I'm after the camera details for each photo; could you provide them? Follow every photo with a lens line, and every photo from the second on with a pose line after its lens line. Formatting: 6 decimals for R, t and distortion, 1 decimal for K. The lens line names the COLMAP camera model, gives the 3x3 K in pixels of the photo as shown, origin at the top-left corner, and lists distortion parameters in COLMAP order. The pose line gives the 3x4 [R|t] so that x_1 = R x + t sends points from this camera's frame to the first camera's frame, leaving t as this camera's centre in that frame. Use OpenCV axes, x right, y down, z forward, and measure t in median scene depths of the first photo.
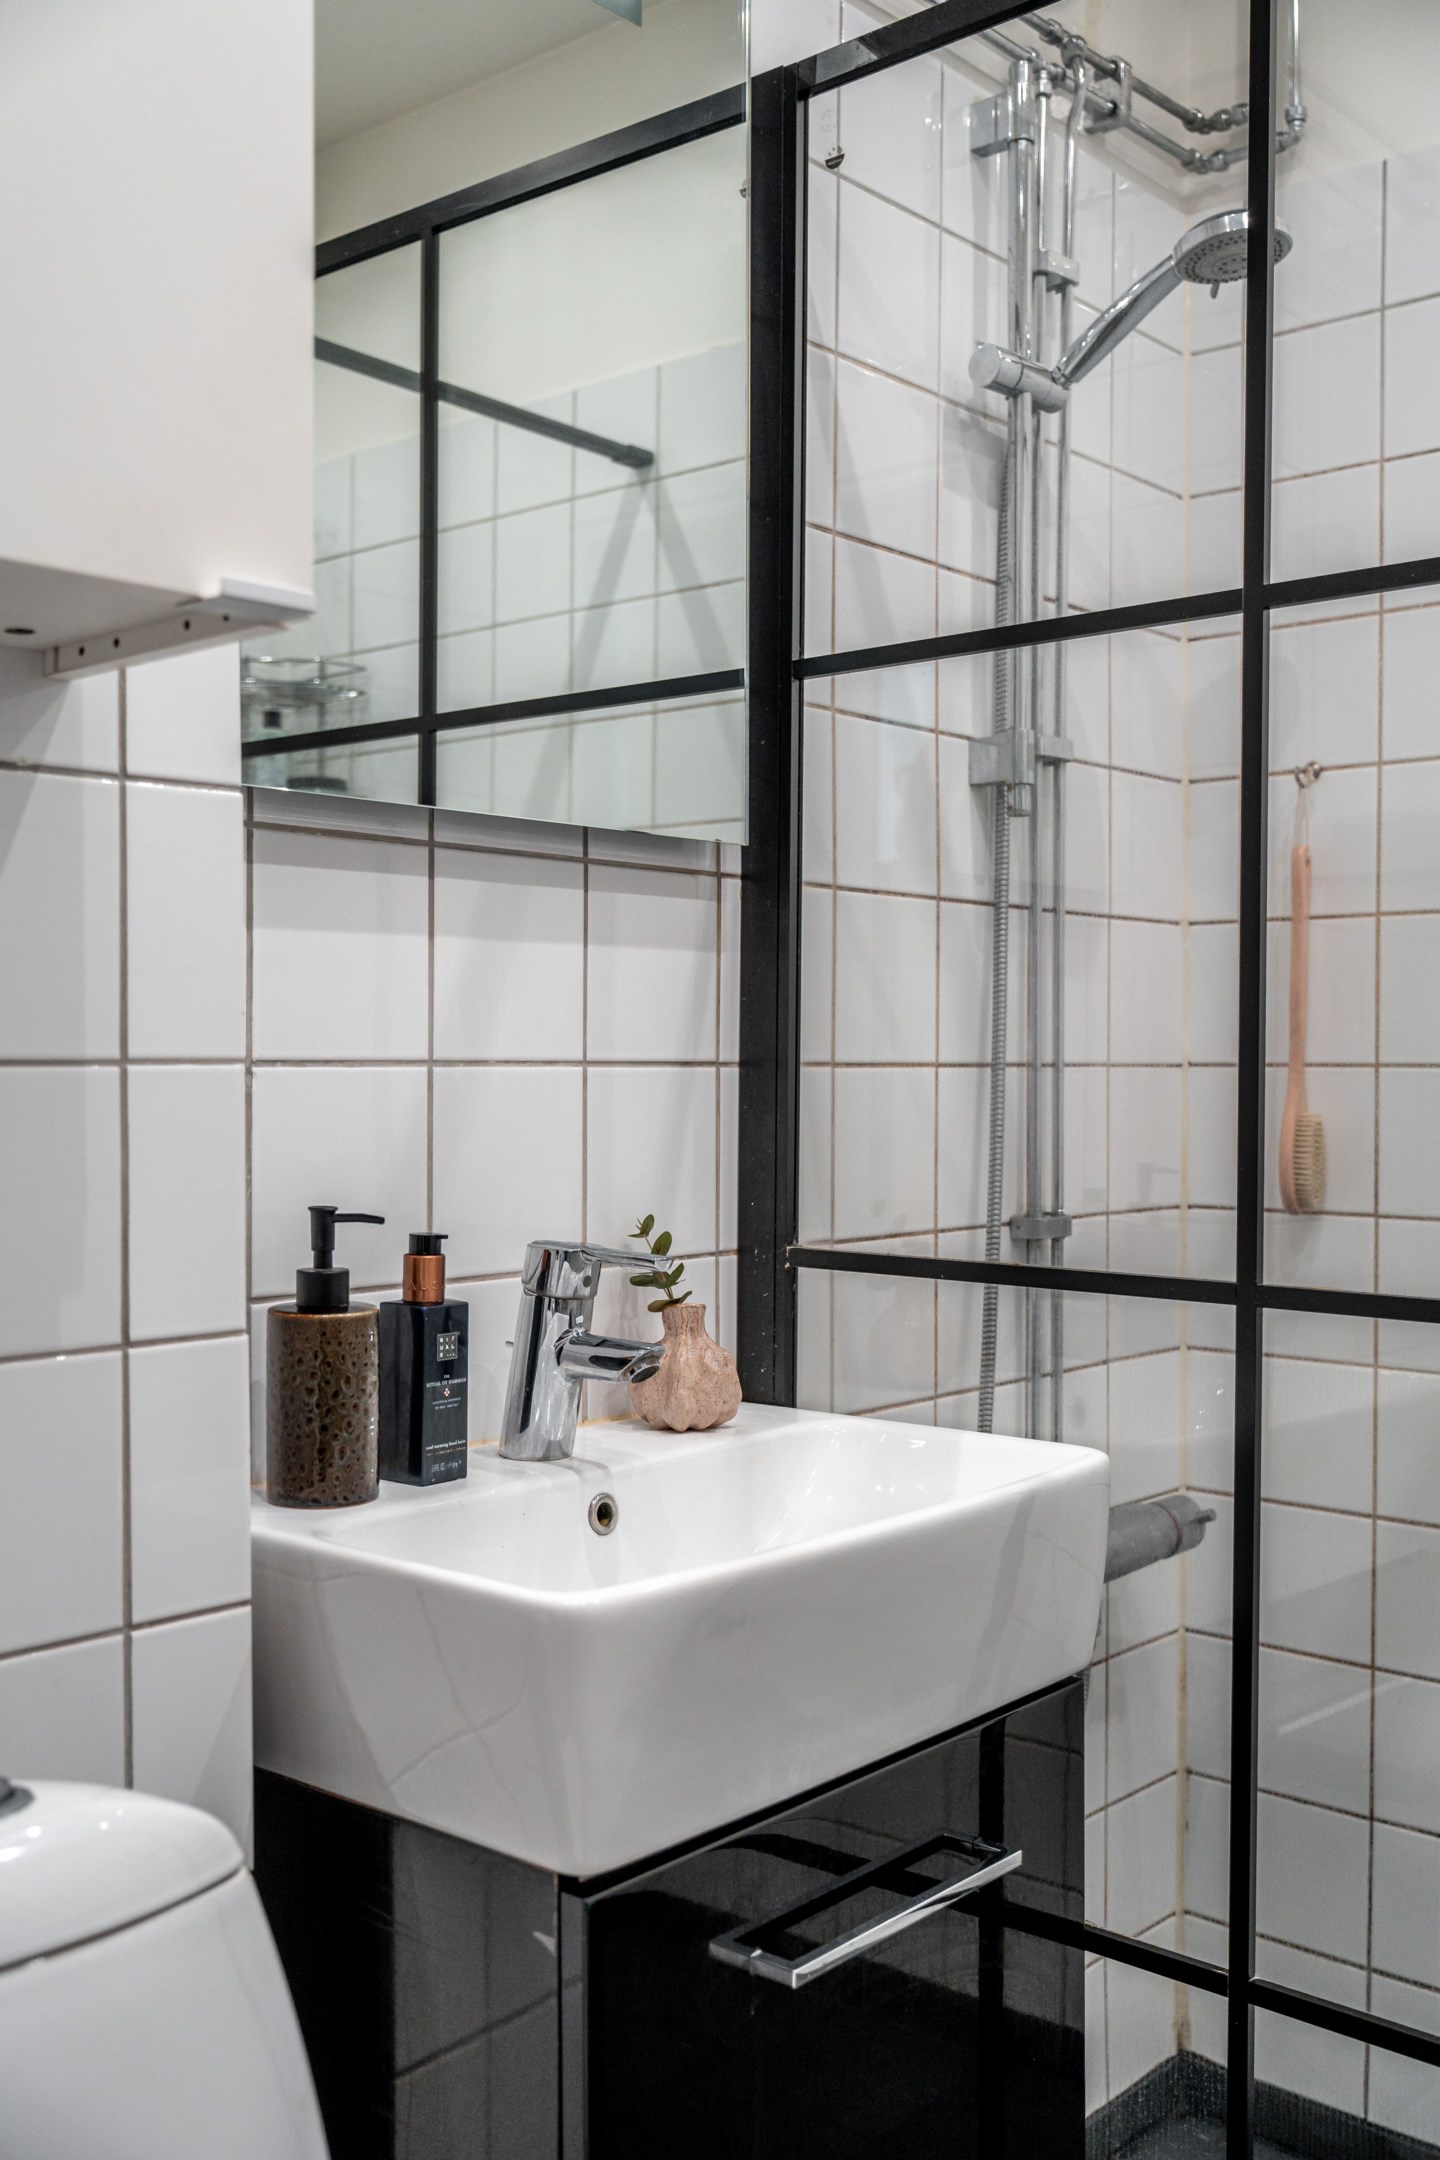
lens RADIAL K [[2108.9, 0, 716.6], [0, 2108.9, 1082.8], [0, 0, 1]] dist [-0.002722, 0.000000]
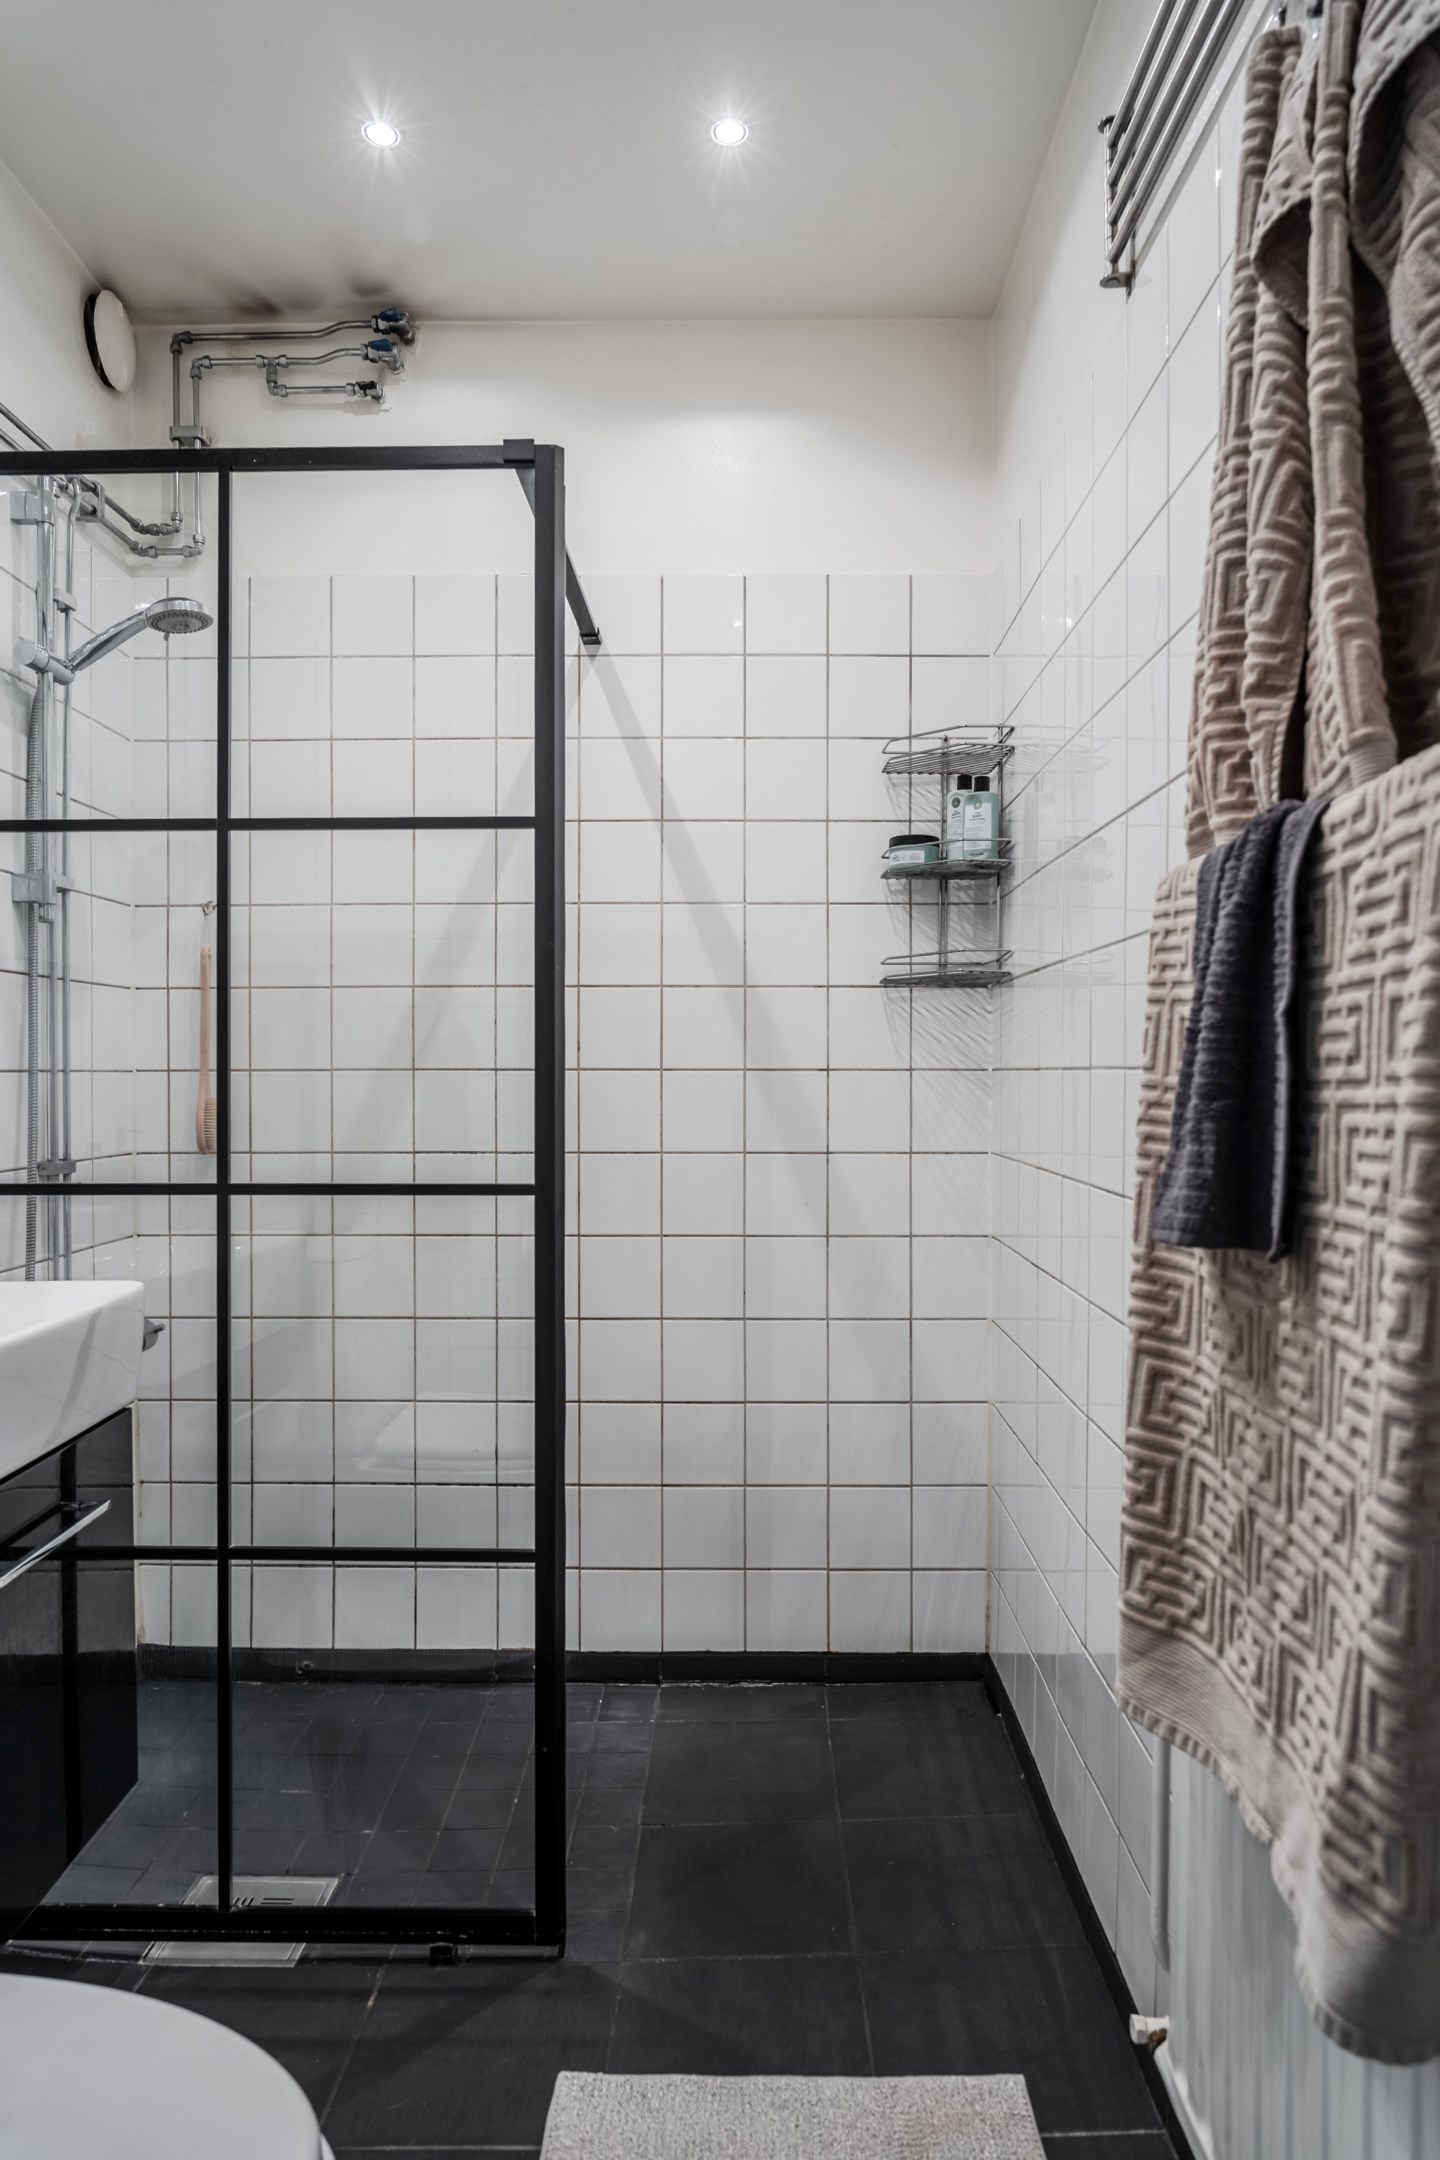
lens RADIAL K [[1360.6, 0, 718.3], [0, 1360.6, 1082.5], [0, 0, 1]] dist [-0.001427, 0.000076]
pose [[0.756914, -0.010895, 0.653423, -0.158189], [0.012544, 0.999919, 0.002141, 0.005199], [-0.653394, 0.006576, 0.756990, -0.166416]]
